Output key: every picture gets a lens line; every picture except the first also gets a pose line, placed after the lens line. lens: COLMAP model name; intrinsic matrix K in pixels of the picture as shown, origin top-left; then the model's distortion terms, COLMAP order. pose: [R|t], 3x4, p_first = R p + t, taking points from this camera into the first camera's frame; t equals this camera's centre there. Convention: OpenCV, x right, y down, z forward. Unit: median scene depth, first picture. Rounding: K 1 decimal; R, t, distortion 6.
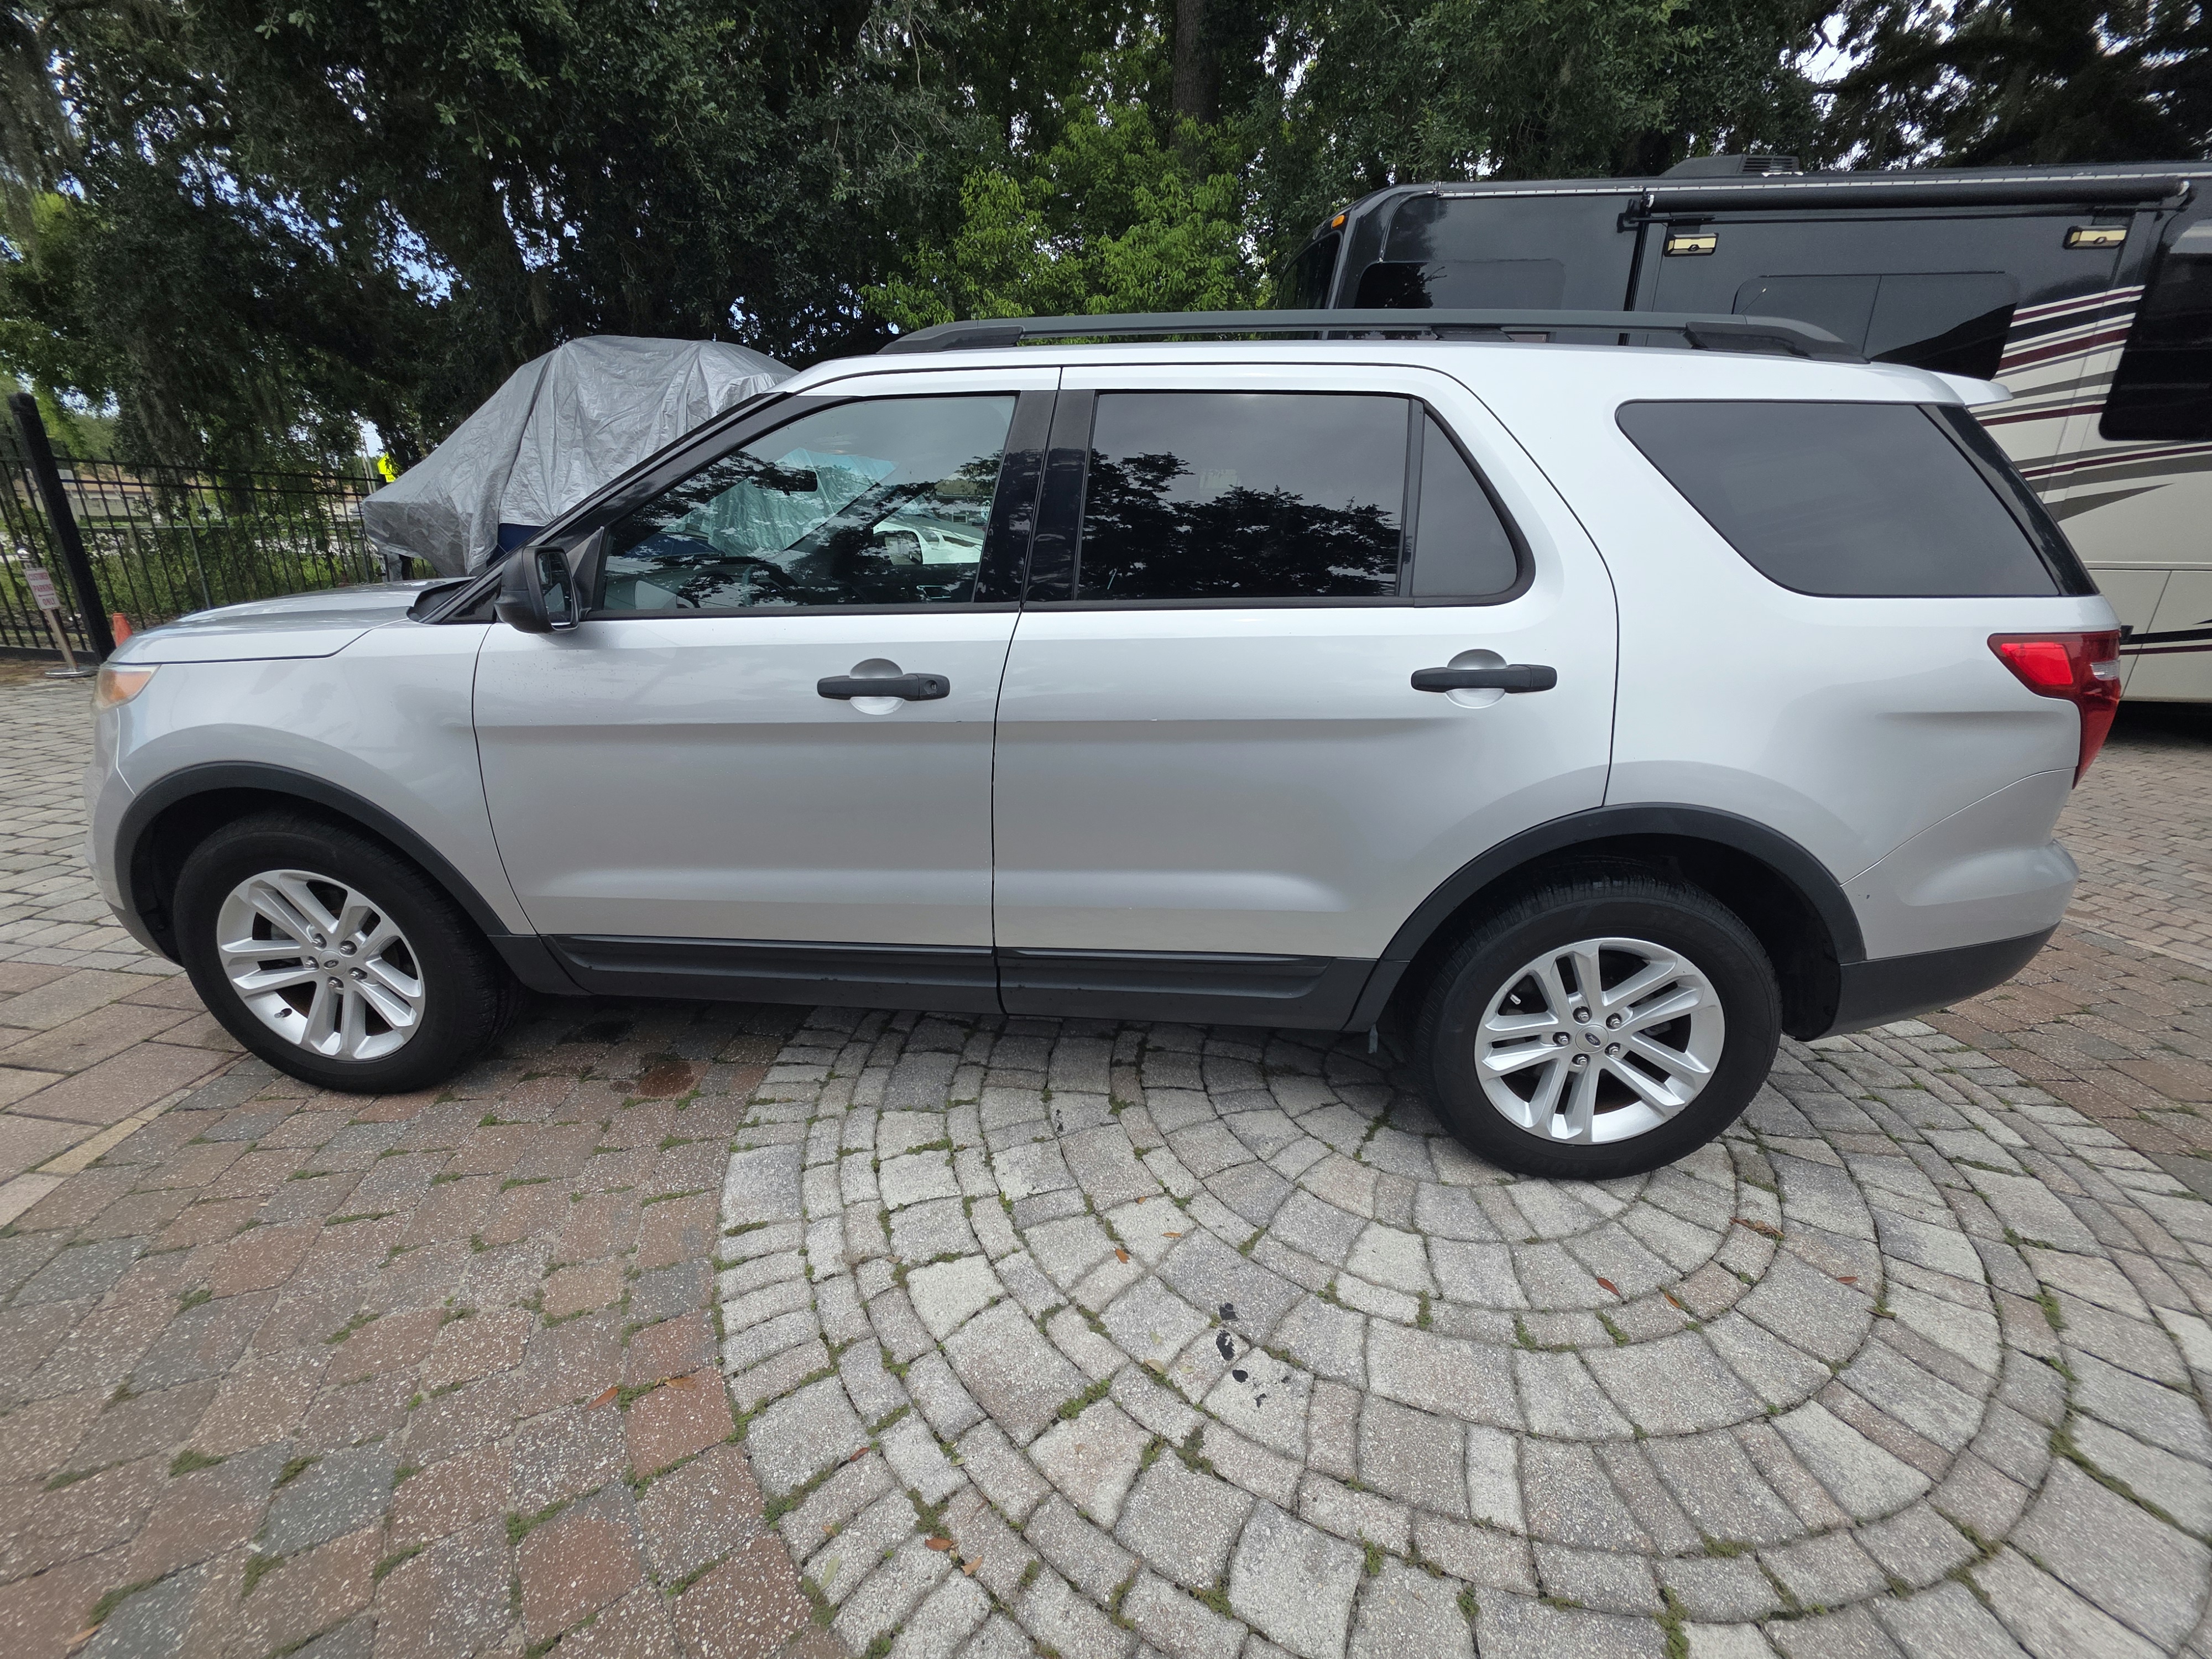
lens RADIAL K [[877.9, 0, 1109.3], [0, 877.9, 831.4], [0, 0, 1]] dist [0.001432, -0.000268]
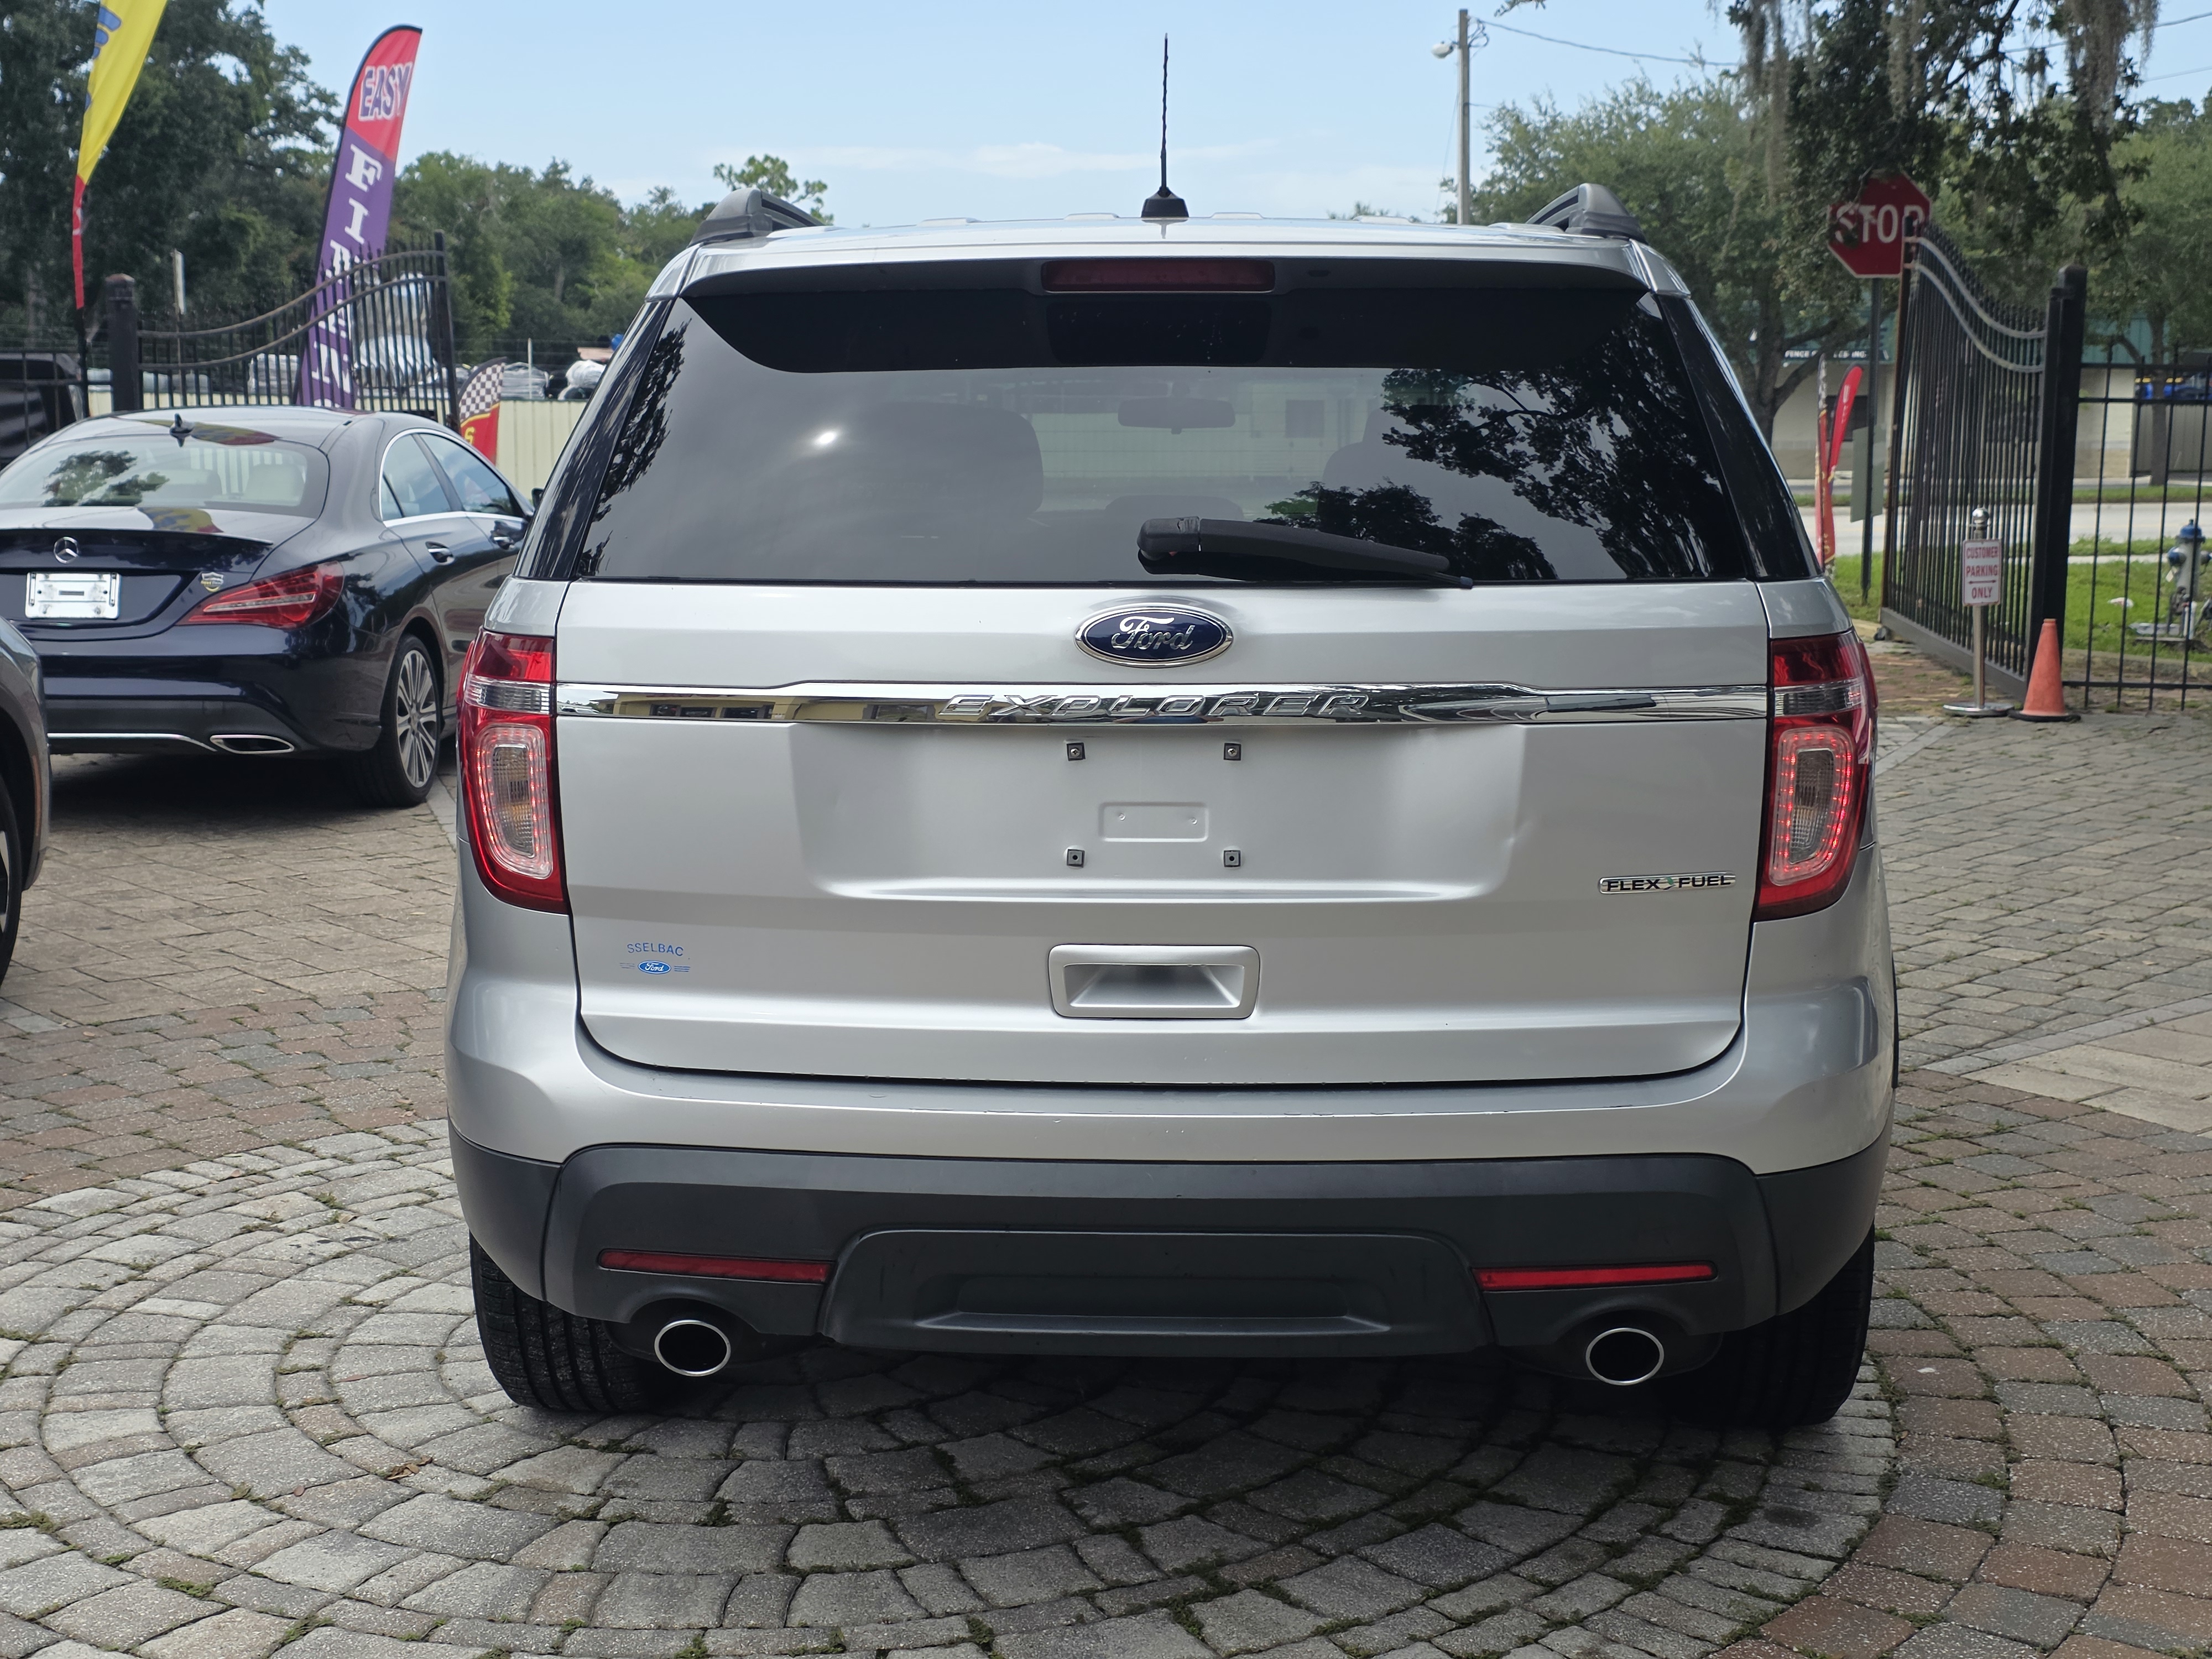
lens RADIAL K [[2968.7, 0, 1116.1], [0, 2968.7, 831.1], [0, 0, 1]] dist [0.130472, -0.266405]
pose [[0.038567, 0.118761, -0.992174, 3.368658], [-0.332670, 0.937798, 0.099321, -0.465612], [0.942254, 0.326236, 0.075676, 1.339090]]
